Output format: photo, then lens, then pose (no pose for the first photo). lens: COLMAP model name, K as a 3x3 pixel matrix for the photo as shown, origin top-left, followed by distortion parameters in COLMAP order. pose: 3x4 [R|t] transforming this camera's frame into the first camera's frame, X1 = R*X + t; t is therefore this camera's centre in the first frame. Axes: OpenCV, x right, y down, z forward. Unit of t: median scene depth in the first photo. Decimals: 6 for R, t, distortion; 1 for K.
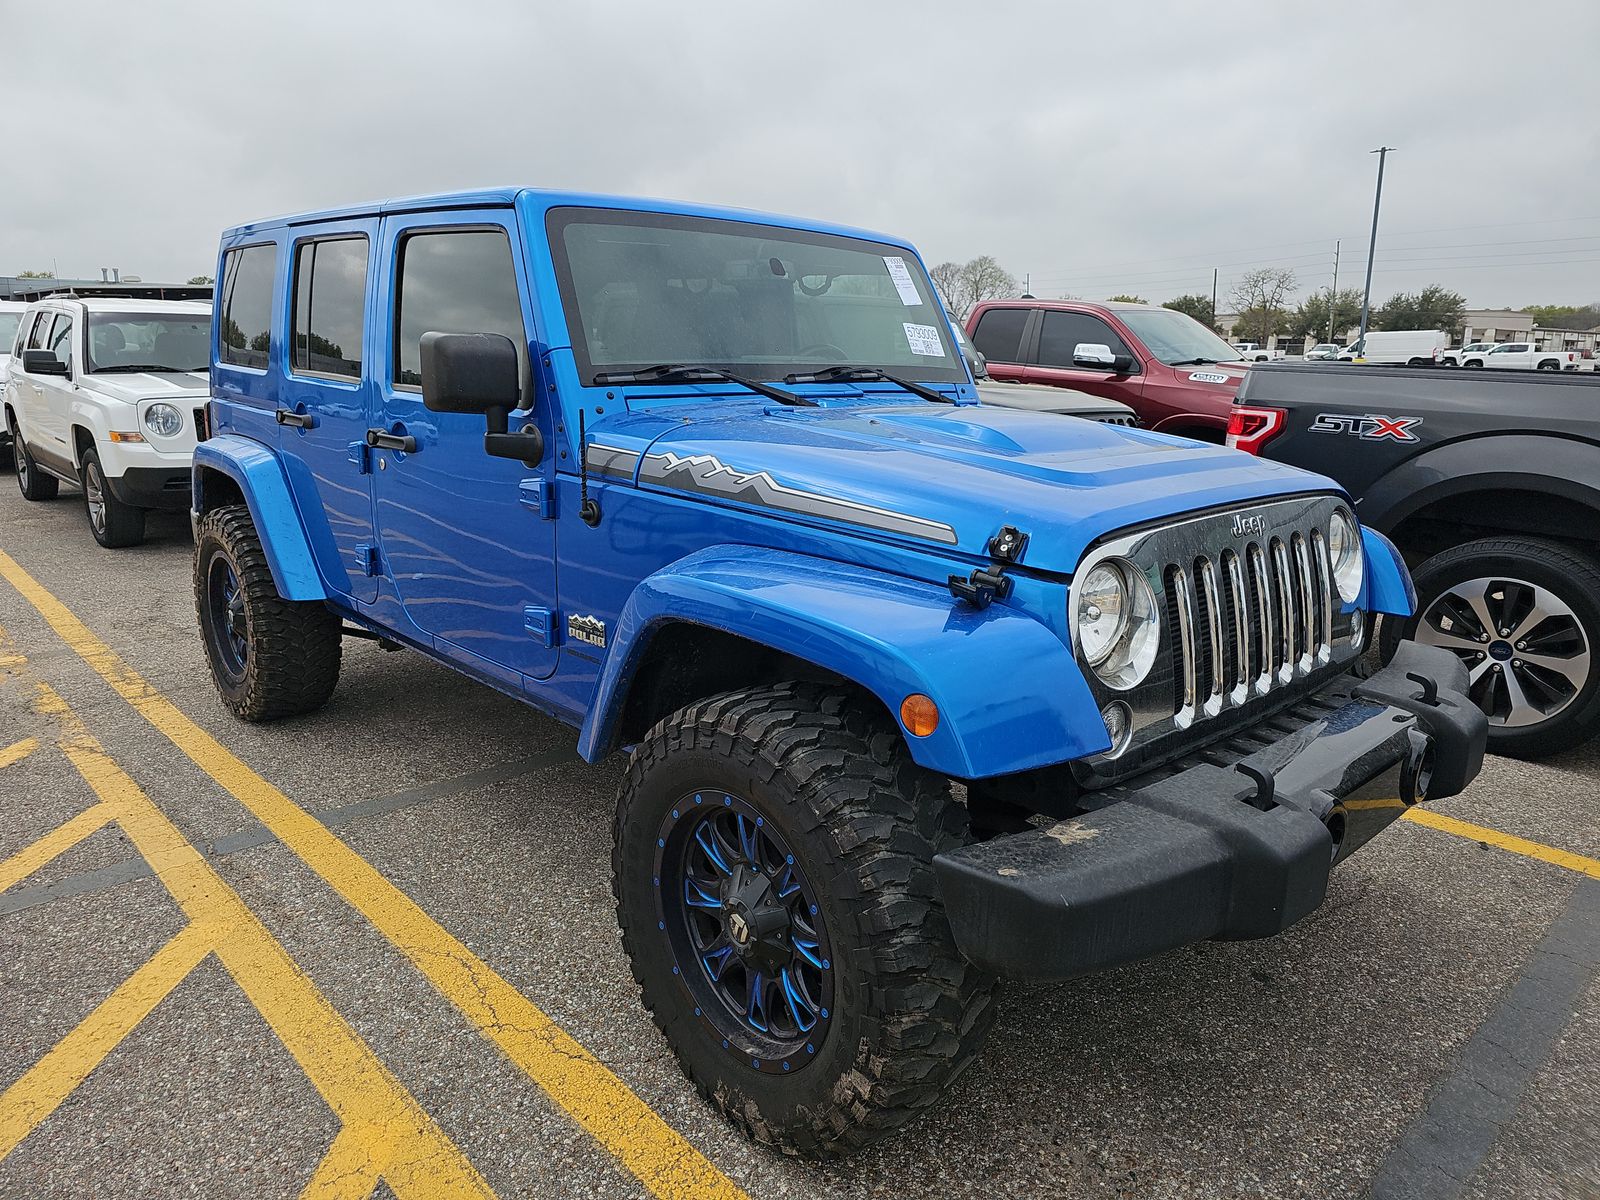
lens RADIAL K [[1088.1, 0, 800.0], [0, 1088.1, 600.0], [0, 0, 1]] dist [-0.000044, -0.001154]
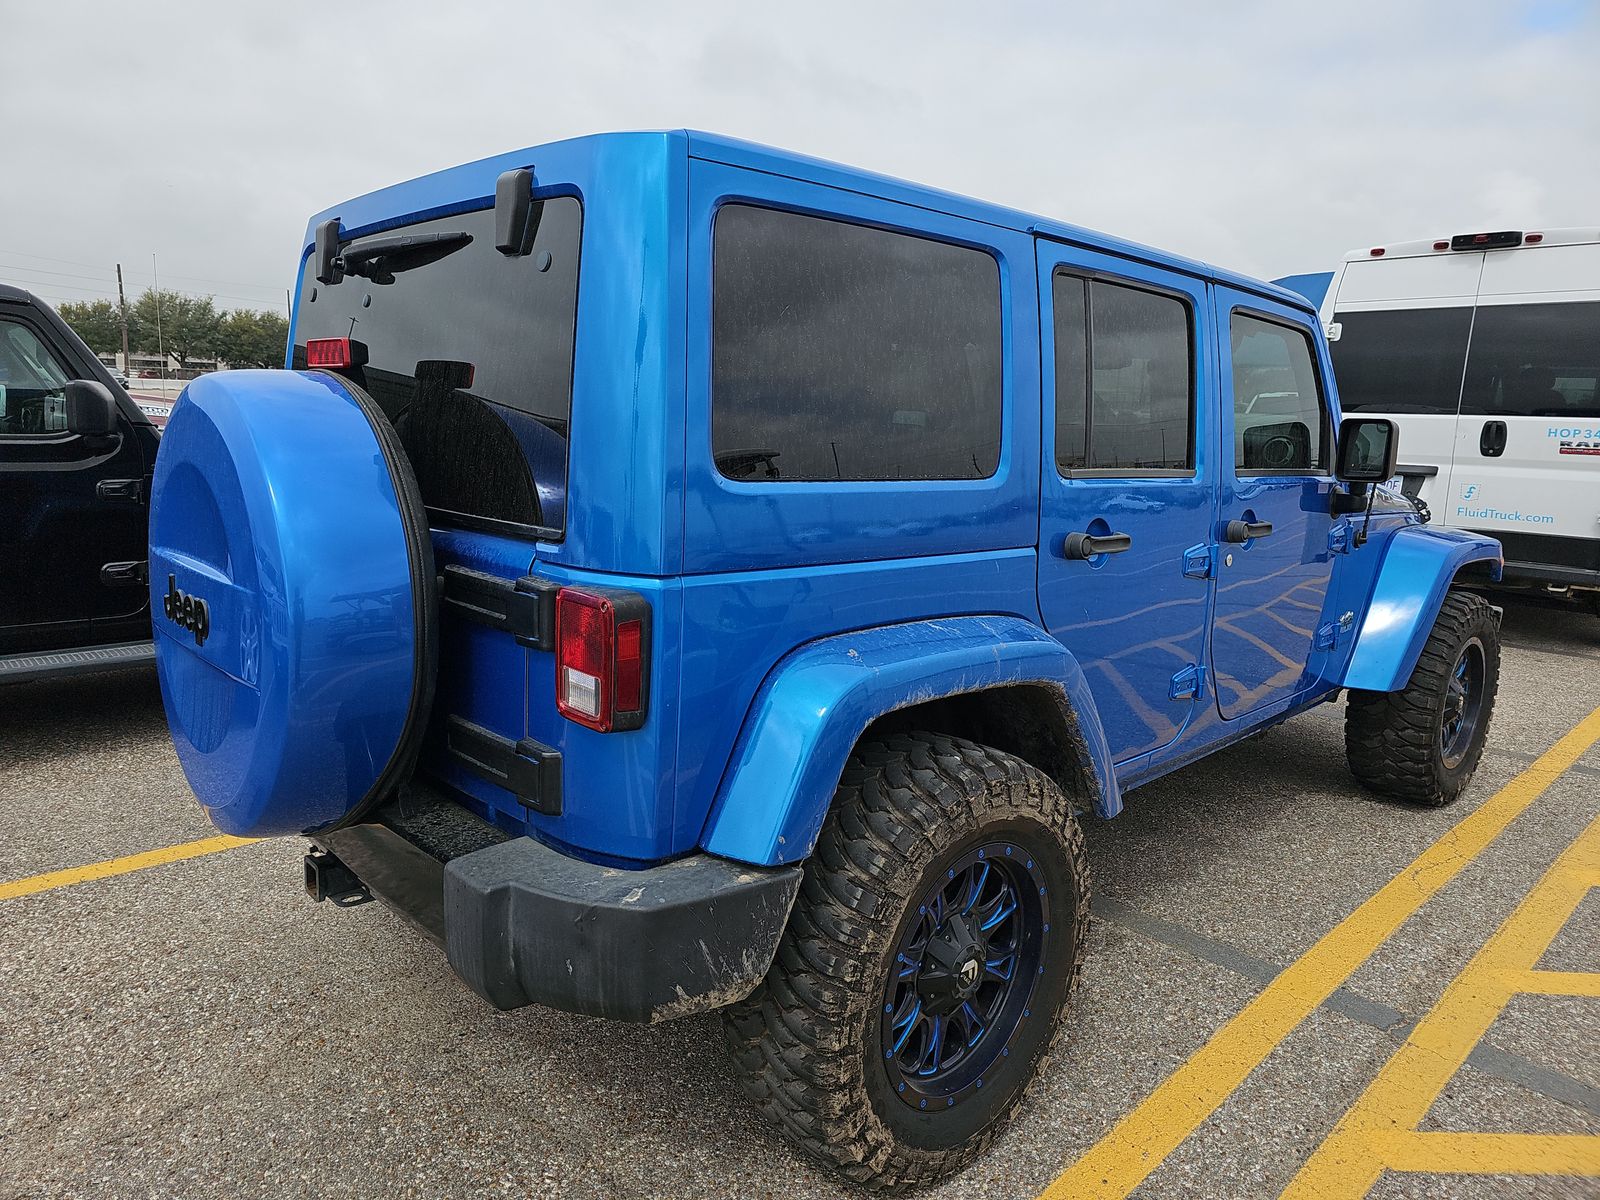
lens RADIAL K [[1088.1, 0, 800.0], [0, 1088.1, 600.0], [0, 0, 1]] dist [-0.000044, -0.001154]
pose [[-0.022615, -0.177835, 0.983800, -1.196569], [0.209501, 0.961360, 0.178595, -0.308784], [-0.977547, 0.210146, 0.015516, 1.259738]]
